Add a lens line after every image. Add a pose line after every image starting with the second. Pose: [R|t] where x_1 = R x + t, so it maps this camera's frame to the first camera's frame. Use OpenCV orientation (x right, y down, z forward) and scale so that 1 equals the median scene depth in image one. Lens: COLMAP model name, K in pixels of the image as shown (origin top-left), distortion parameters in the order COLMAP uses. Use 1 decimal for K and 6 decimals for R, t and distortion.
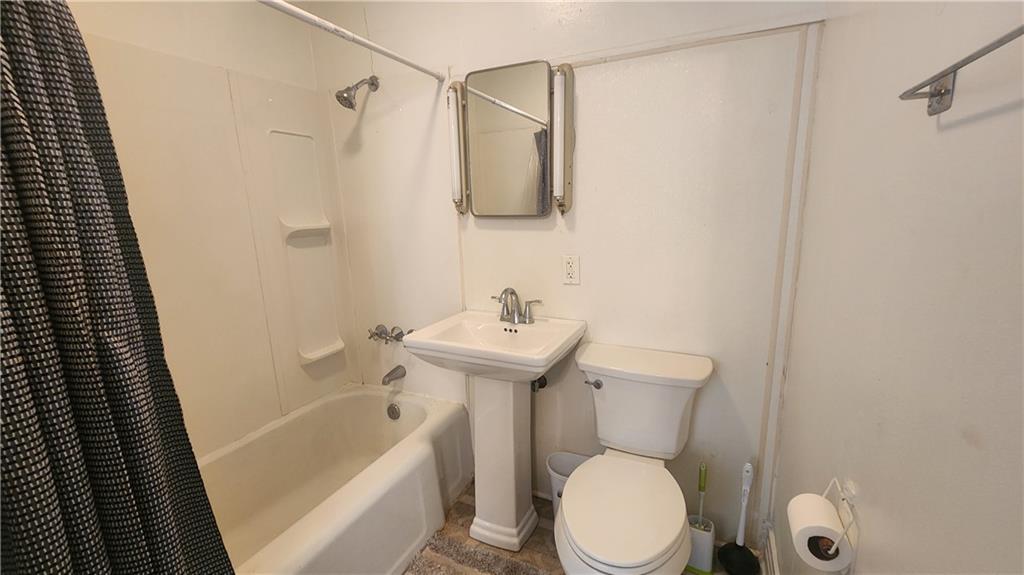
lens RADIAL K [[418.9, 0, 514.1], [0, 418.9, 289.1], [0, 0, 1]] dist [0.000142, 0.000237]
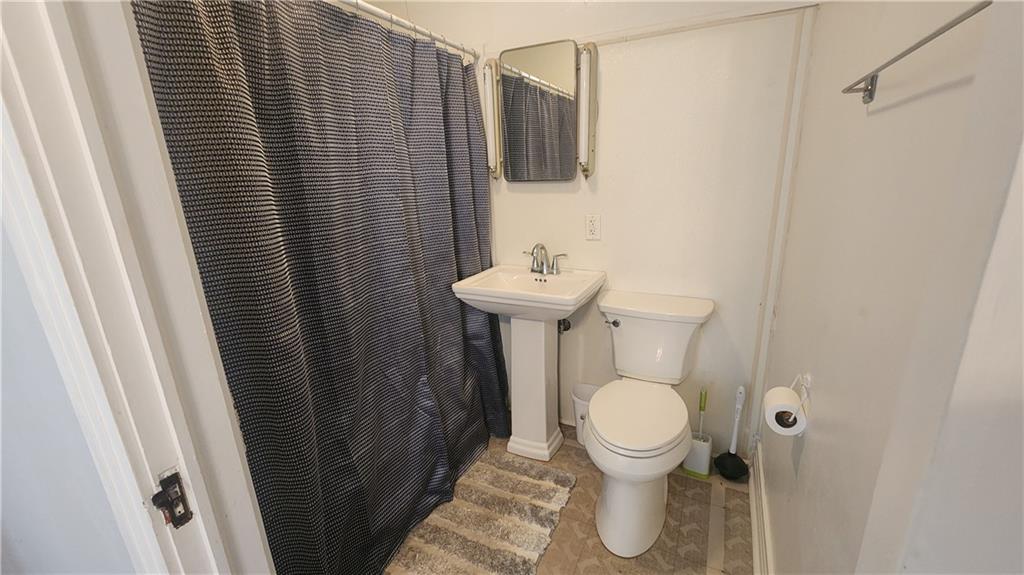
lens RADIAL K [[418.9, 0, 514.1], [0, 418.9, 288.8], [0, 0, 1]] dist [0.000142, 0.000237]
pose [[0.999804, -0.007350, -0.018396, -0.064863], [0.008759, 0.996936, 0.077733, 0.033480], [0.017769, -0.077879, 0.996804, -0.176114]]
